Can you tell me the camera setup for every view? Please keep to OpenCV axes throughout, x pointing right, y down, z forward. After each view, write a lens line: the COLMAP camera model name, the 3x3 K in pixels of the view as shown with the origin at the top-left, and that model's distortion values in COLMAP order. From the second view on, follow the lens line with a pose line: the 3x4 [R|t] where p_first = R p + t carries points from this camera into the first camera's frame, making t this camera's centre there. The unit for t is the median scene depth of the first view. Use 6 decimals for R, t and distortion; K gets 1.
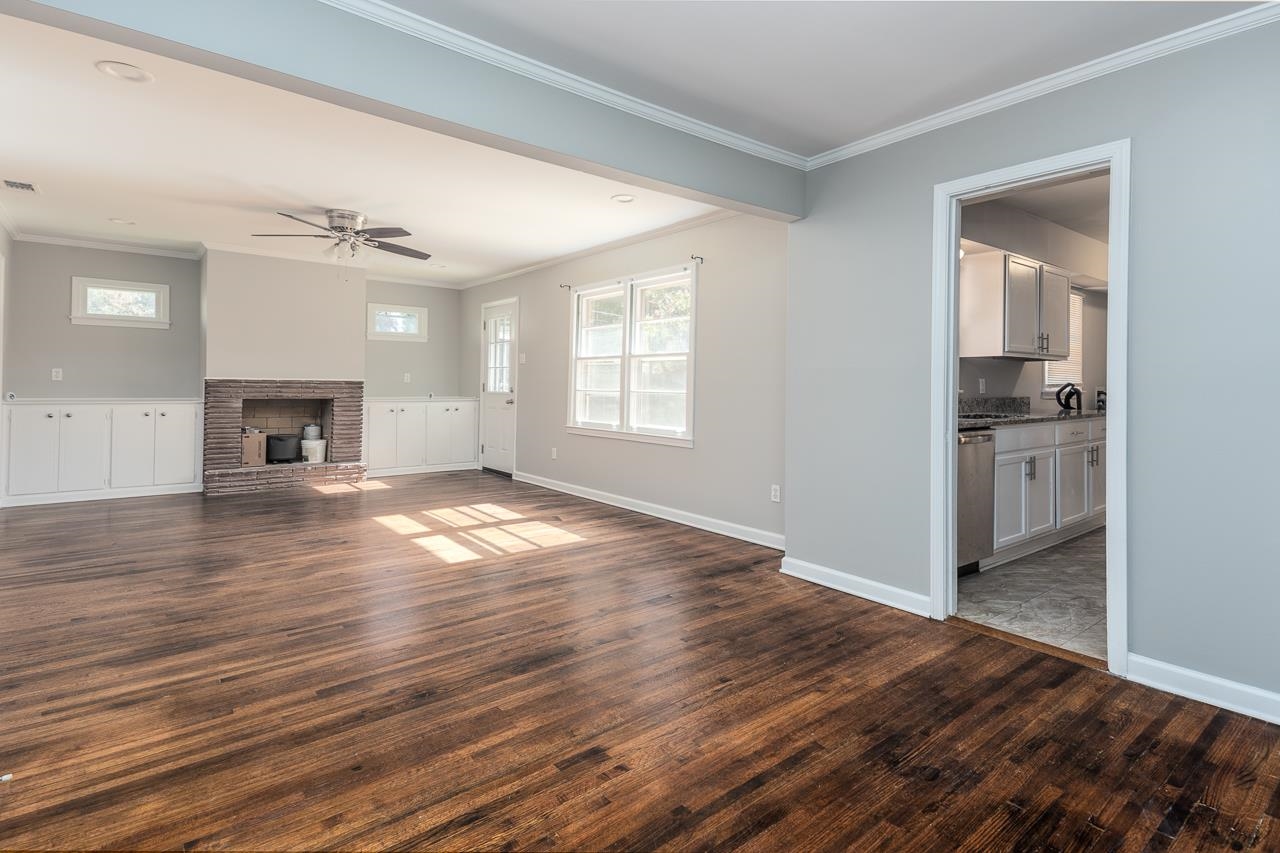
lens RADIAL K [[628.5, 0, 608.4], [0, 628.5, 386.5], [0, 0, 1]] dist [0.026960, -0.005248]
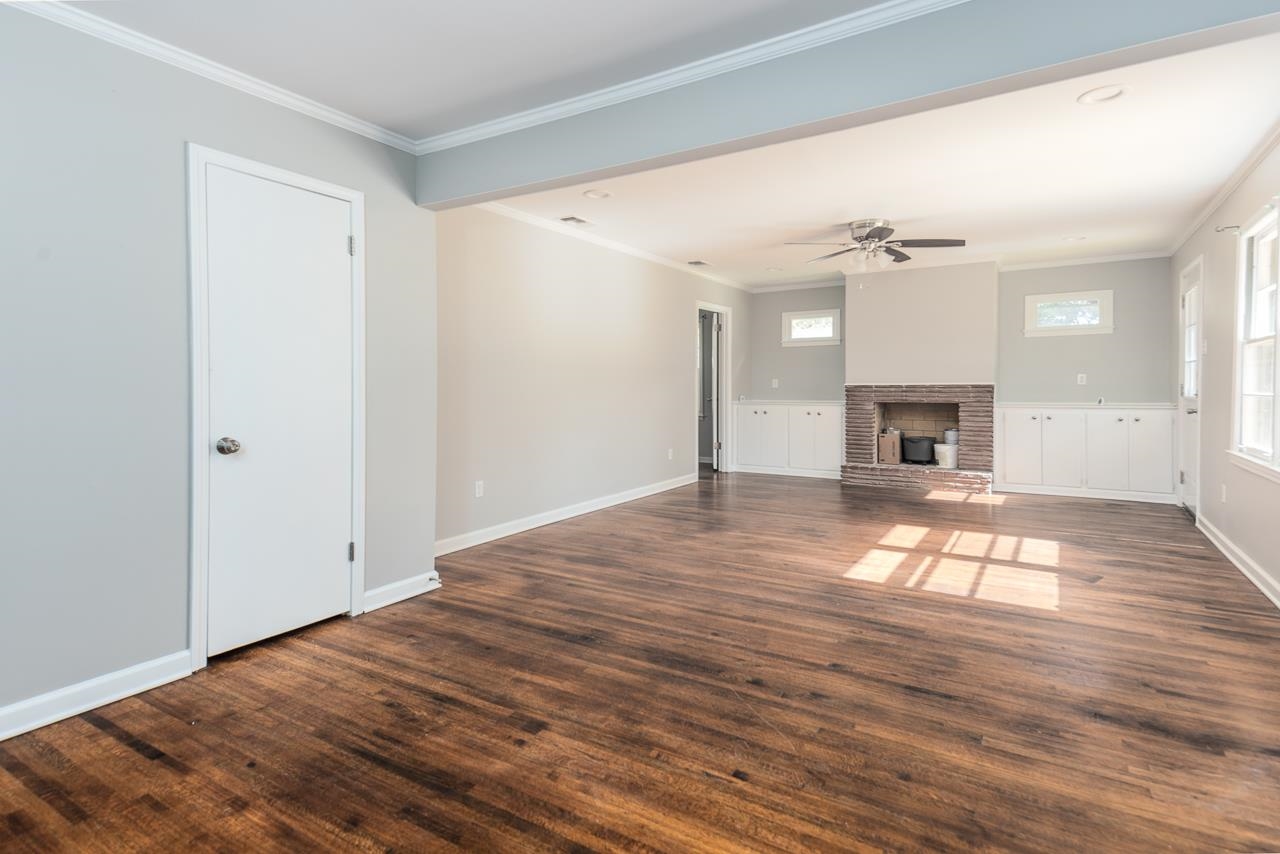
lens RADIAL K [[628.5, 0, 659.2], [0, 628.5, 395.1], [0, 0, 1]] dist [0.026960, -0.005248]
pose [[0.373360, 0.001992, -0.927684, 0.733476], [0.003385, 0.999988, 0.003510, 0.004451], [0.927680, -0.004451, 0.373349, 0.541115]]
